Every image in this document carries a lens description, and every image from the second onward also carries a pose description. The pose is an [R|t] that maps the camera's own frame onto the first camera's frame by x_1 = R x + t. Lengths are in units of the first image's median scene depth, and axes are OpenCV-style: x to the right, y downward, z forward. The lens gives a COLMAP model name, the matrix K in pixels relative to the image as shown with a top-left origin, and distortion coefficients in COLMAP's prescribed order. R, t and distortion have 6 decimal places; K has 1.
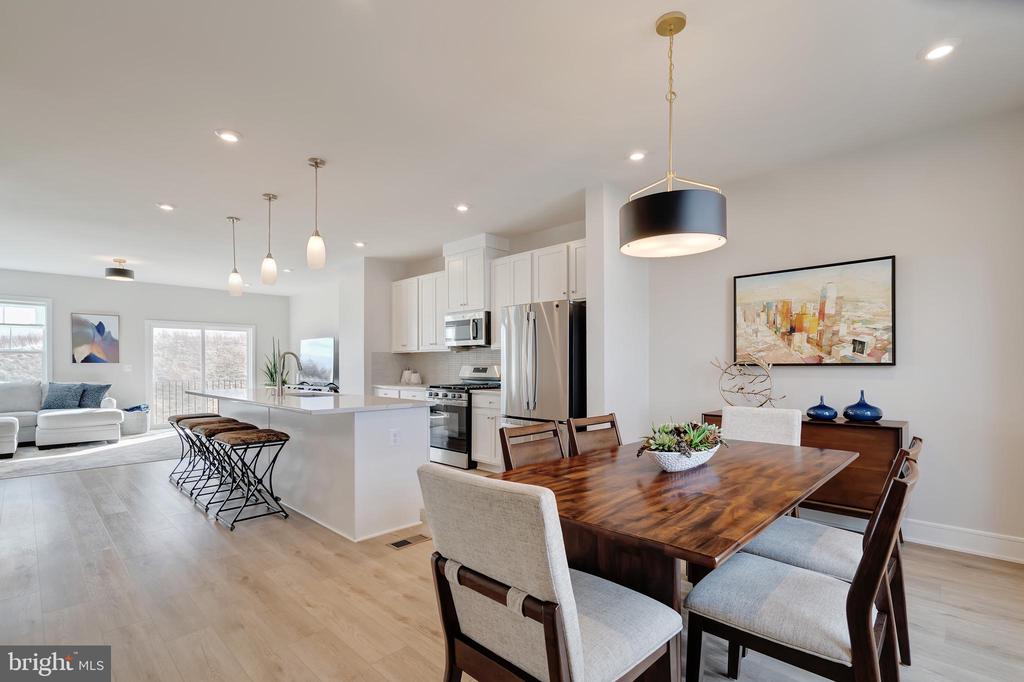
lens RADIAL K [[466.6, 0, 510.3], [0, 466.6, 366.9], [0, 0, 1]] dist [-0.001683, -0.000202]
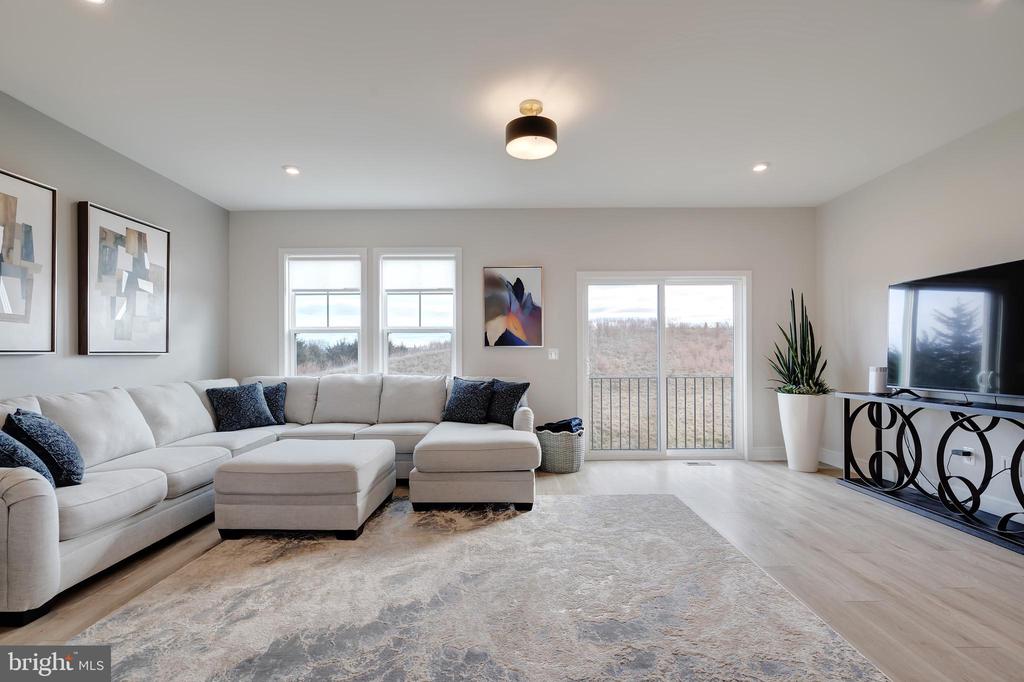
lens RADIAL K [[473.3, 0, 504.2], [0, 473.3, 350.7], [0, 0, 1]] dist [-0.004198, -0.000047]
pose [[0.688250, -0.004626, -0.725459, -0.451009], [-0.003773, 0.999943, -0.009955, 0.004185], [0.725463, 0.009588, 0.688194, 0.570839]]
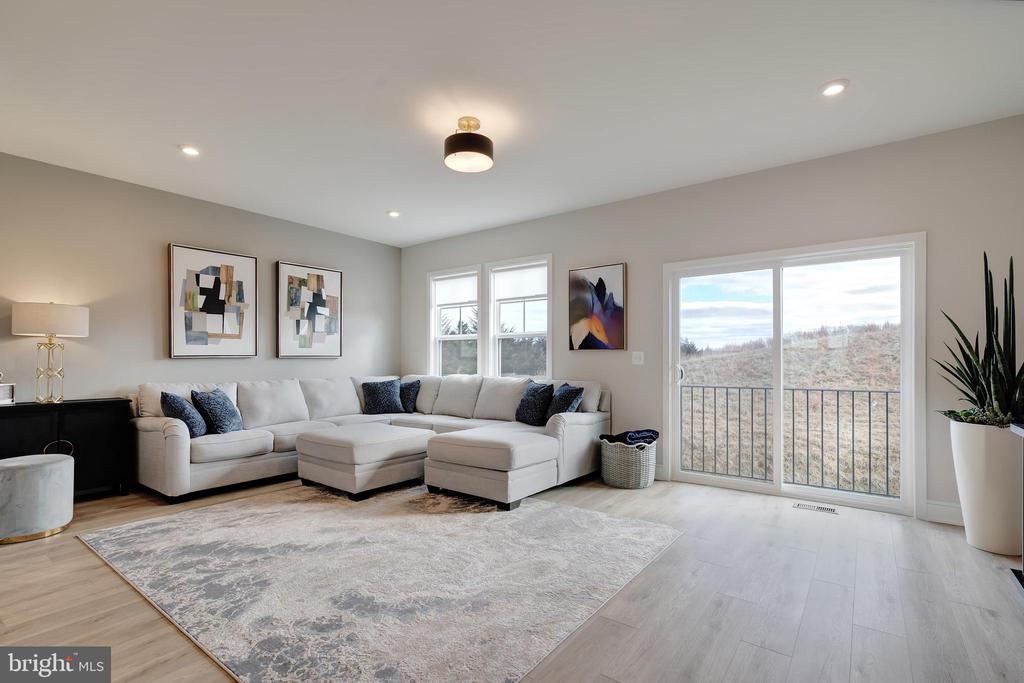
lens RADIAL K [[480.5, 0, 509.9], [0, 480.5, 356.0], [0, 0, 1]] dist [-0.003838, -0.000118]
pose [[0.113686, -0.001374, -0.993516, -0.302818], [-0.006131, 0.999979, -0.002085, 0.001924], [0.993498, 0.006328, 0.113675, 0.835635]]
